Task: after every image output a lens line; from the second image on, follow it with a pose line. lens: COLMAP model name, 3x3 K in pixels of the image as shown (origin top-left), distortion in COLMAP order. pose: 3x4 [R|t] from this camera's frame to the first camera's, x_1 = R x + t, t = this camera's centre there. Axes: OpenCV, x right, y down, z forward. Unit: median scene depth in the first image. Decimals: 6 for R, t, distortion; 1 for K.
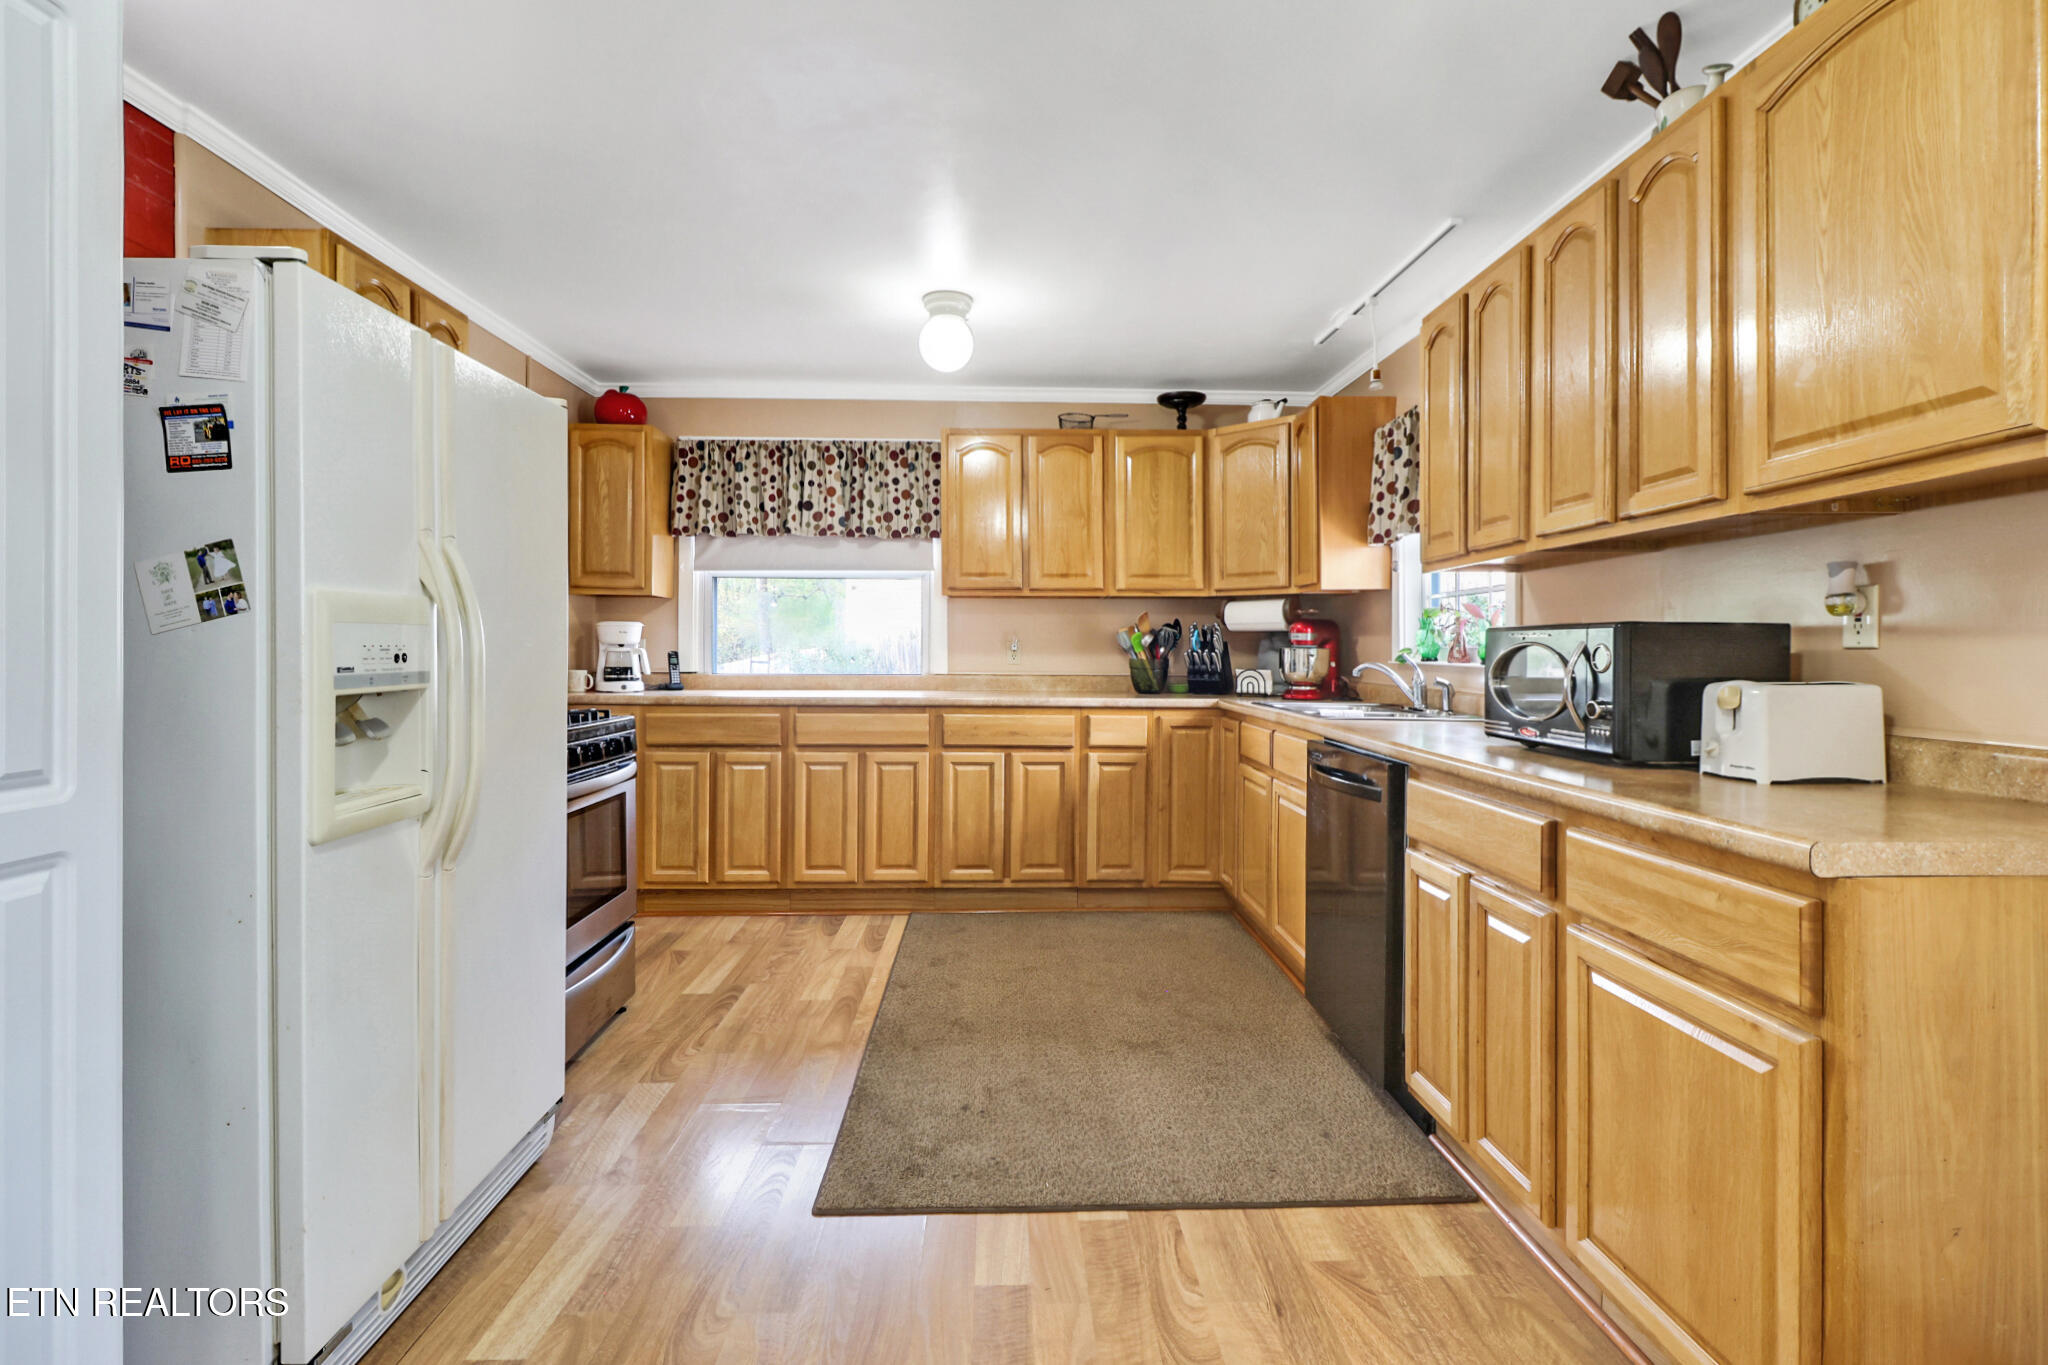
lens RADIAL K [[954.4, 0, 1041.2], [0, 954.4, 664.2], [0, 0, 1]] dist [0.015377, -0.017156]
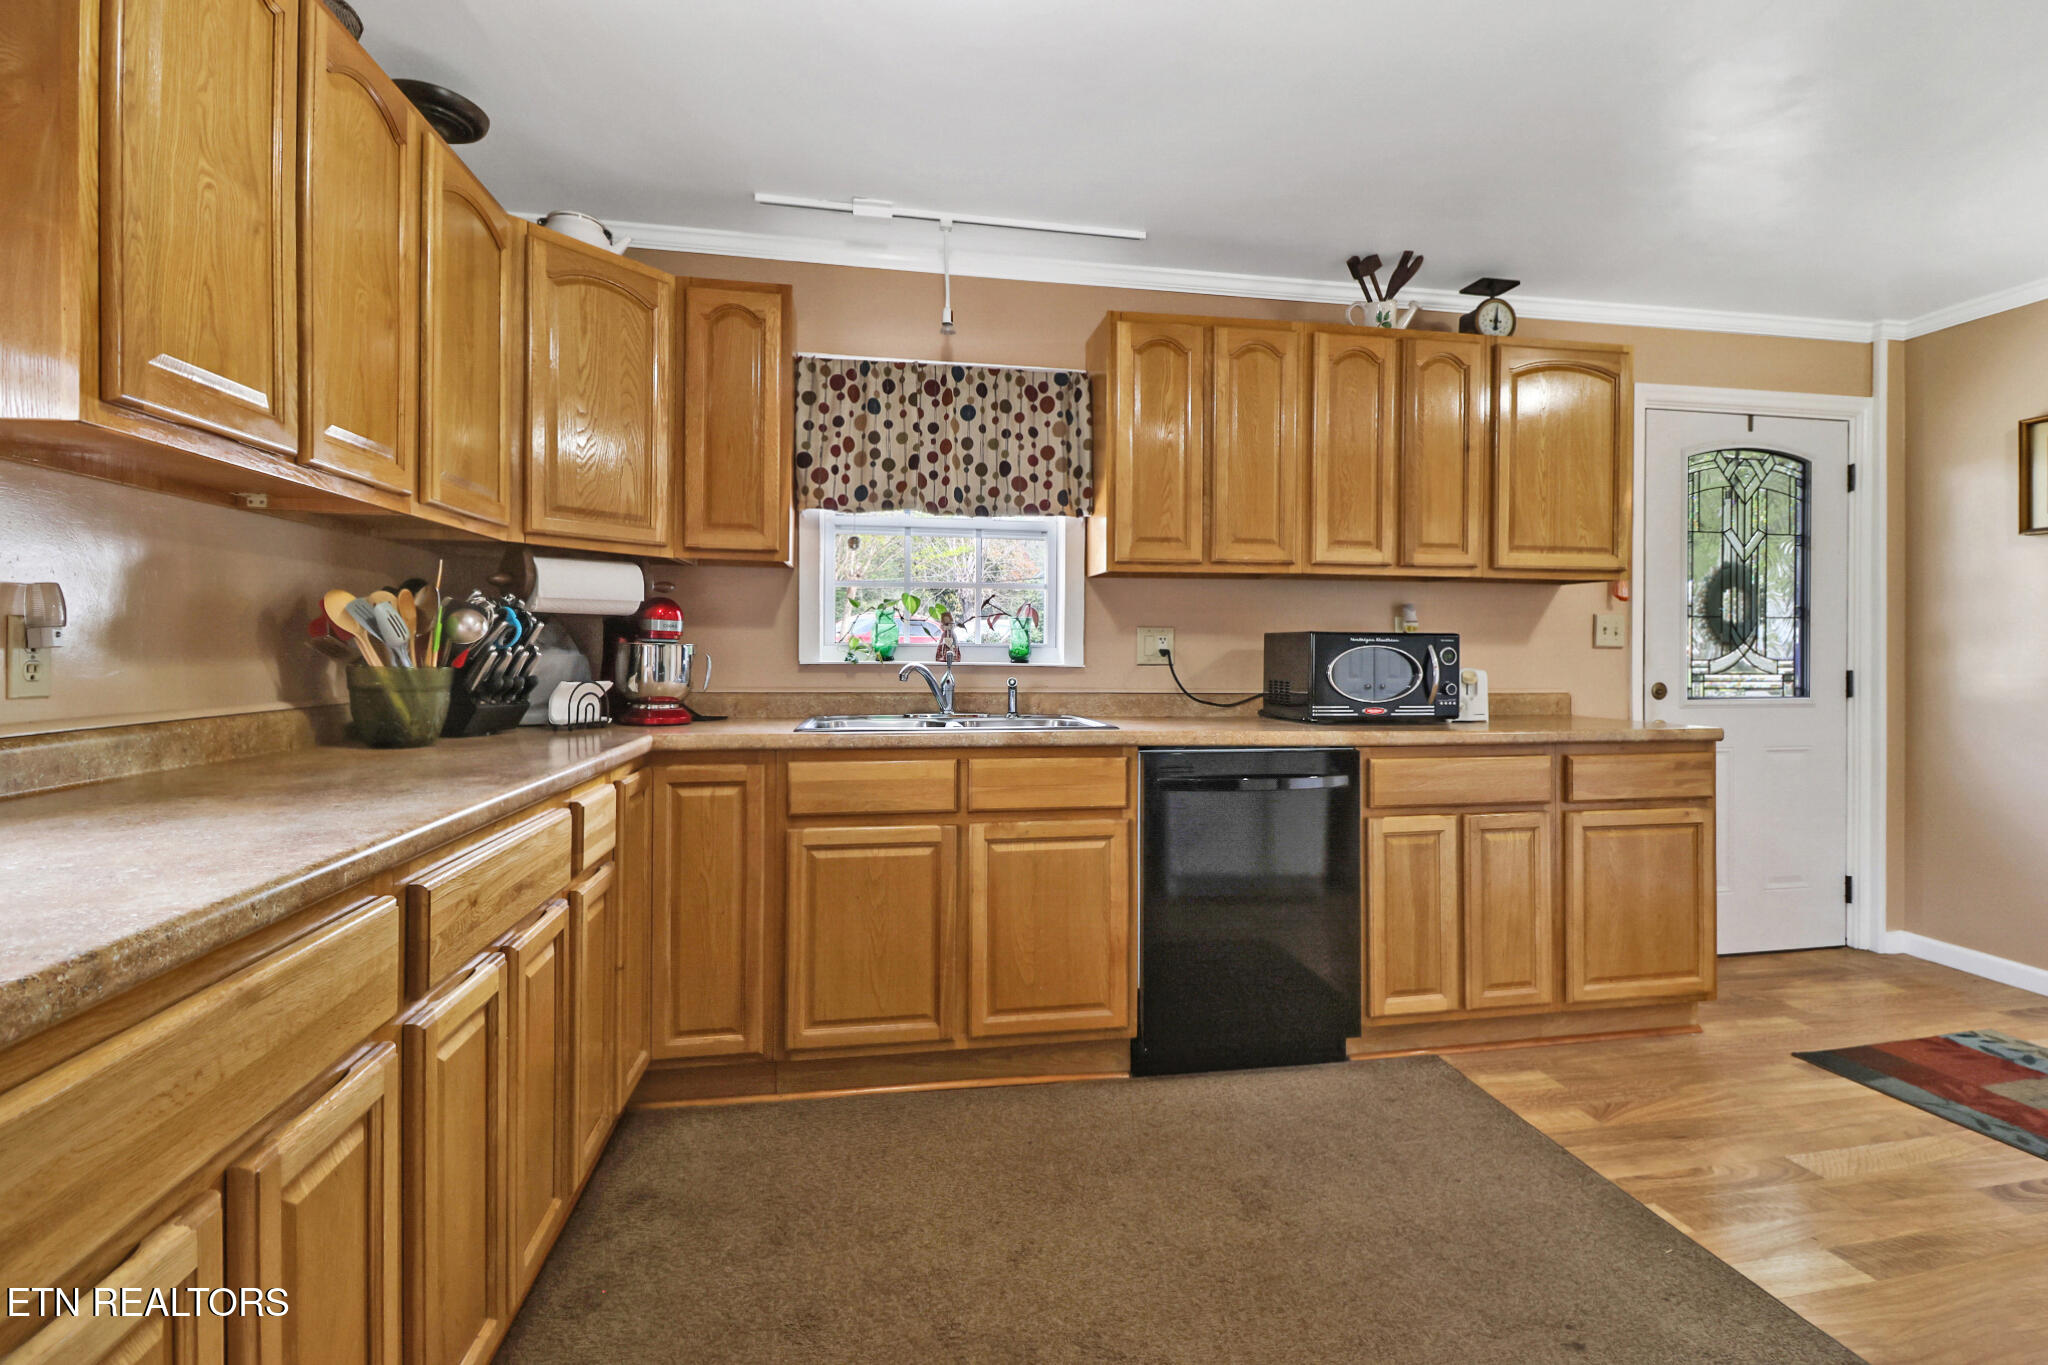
lens RADIAL K [[954.4, 0, 1049.5], [0, 954.4, 657.2], [0, 0, 1]] dist [0.015377, -0.017156]
pose [[-0.143599, -0.001983, 0.989634, -0.873173], [0.009579, 0.999948, 0.003394, -0.015986], [-0.989590, 0.009967, -0.143572, 1.879570]]
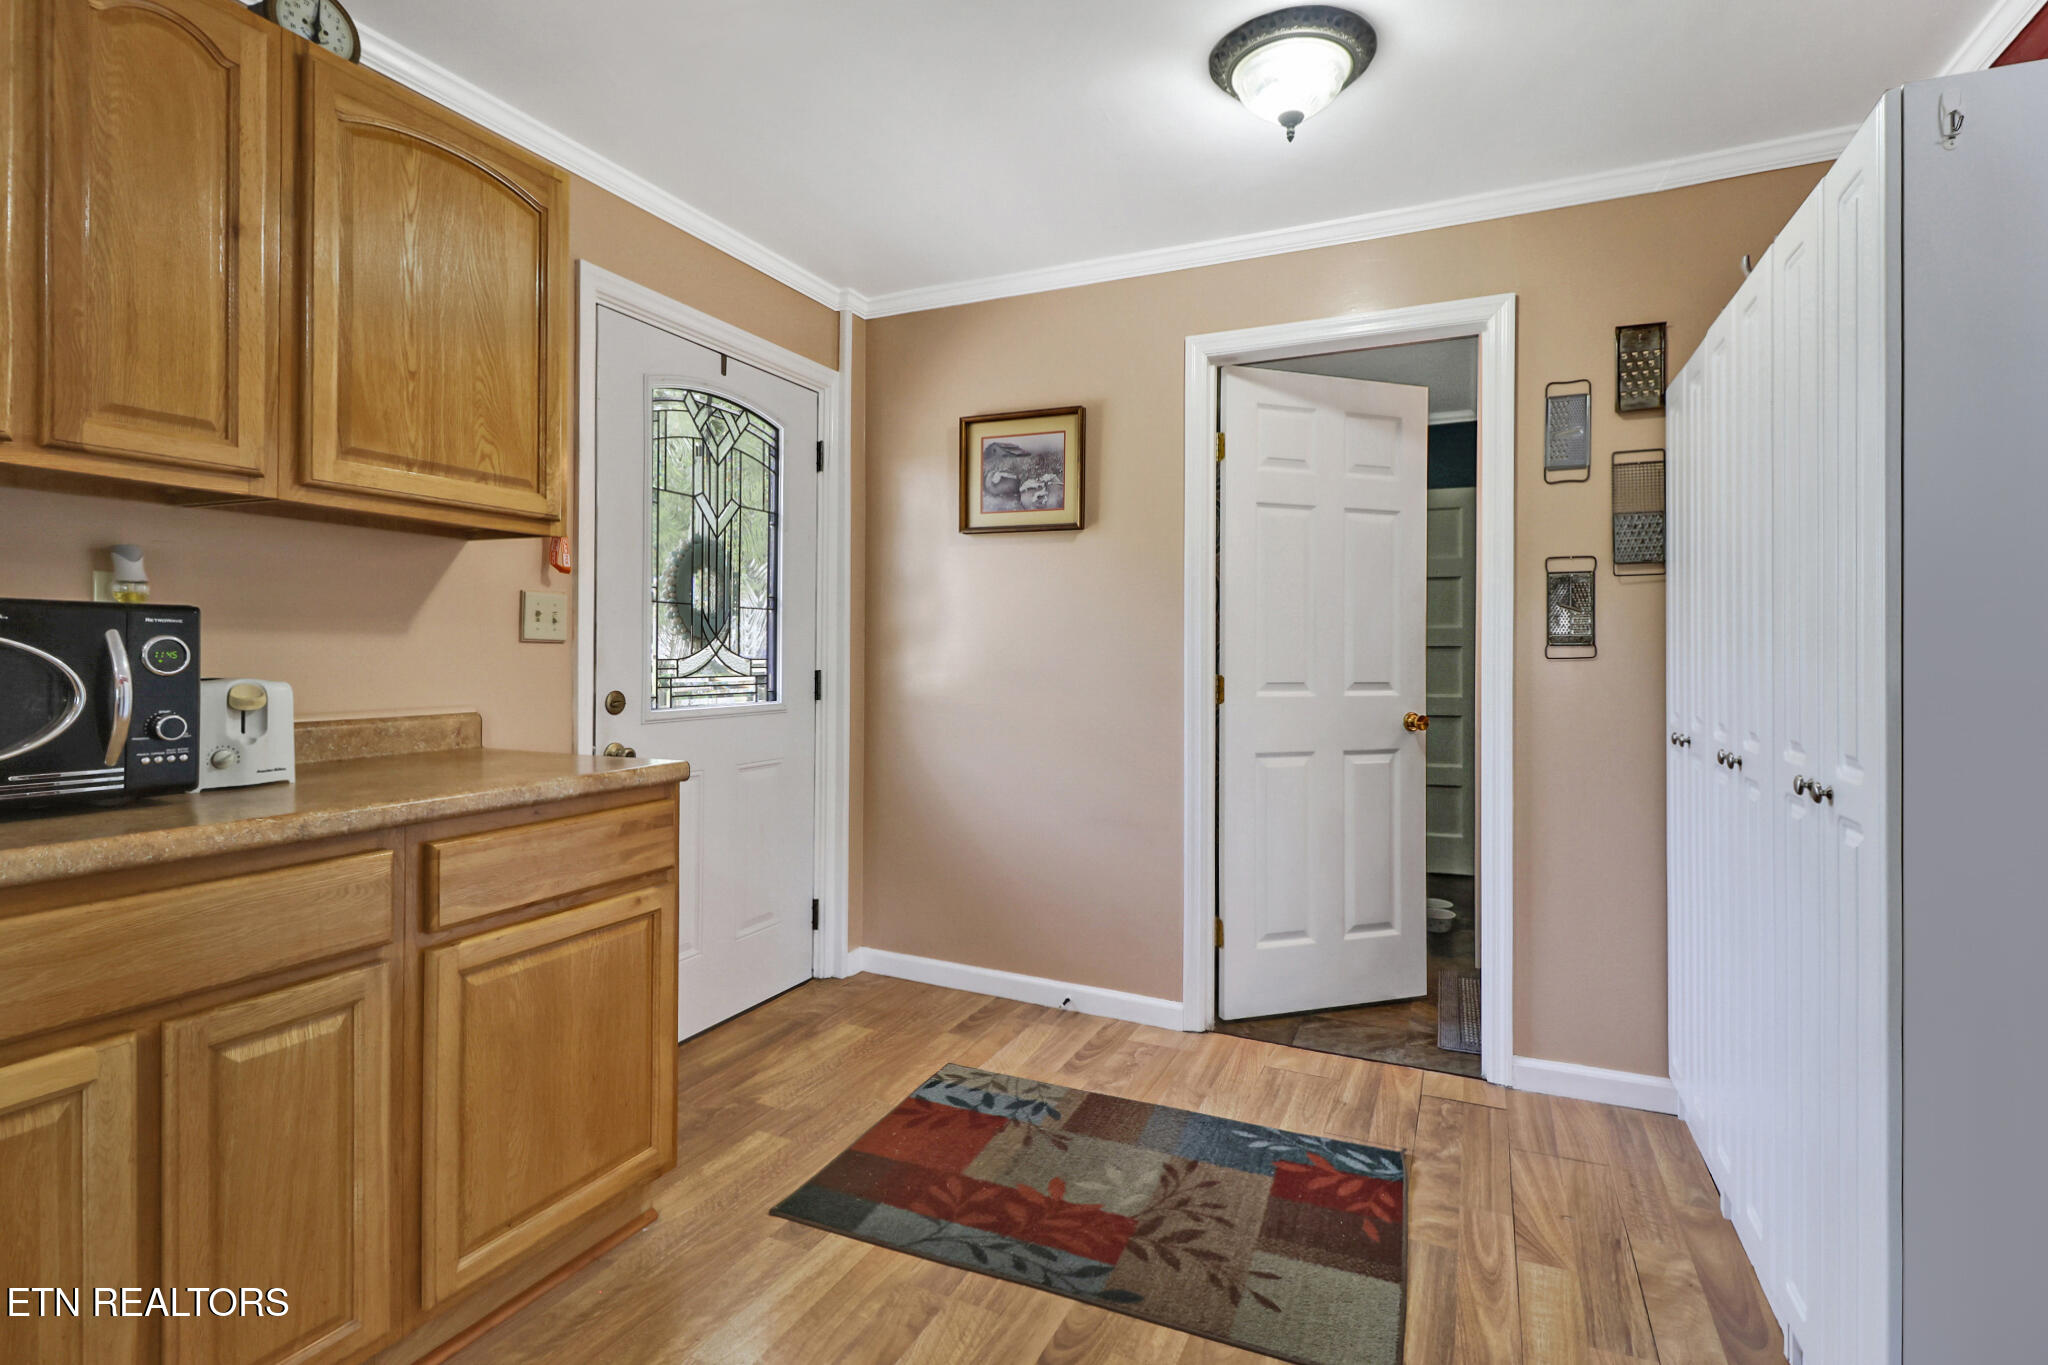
lens RADIAL K [[954.4, 0, 1041.1], [0, 954.4, 652.7], [0, 0, 1]] dist [0.015377, -0.017156]
pose [[-0.890905, -0.006597, 0.454142, -0.322947], [-0.002575, 0.999952, 0.009475, -0.016383], [-0.454183, 0.007272, -0.890879, 1.343823]]
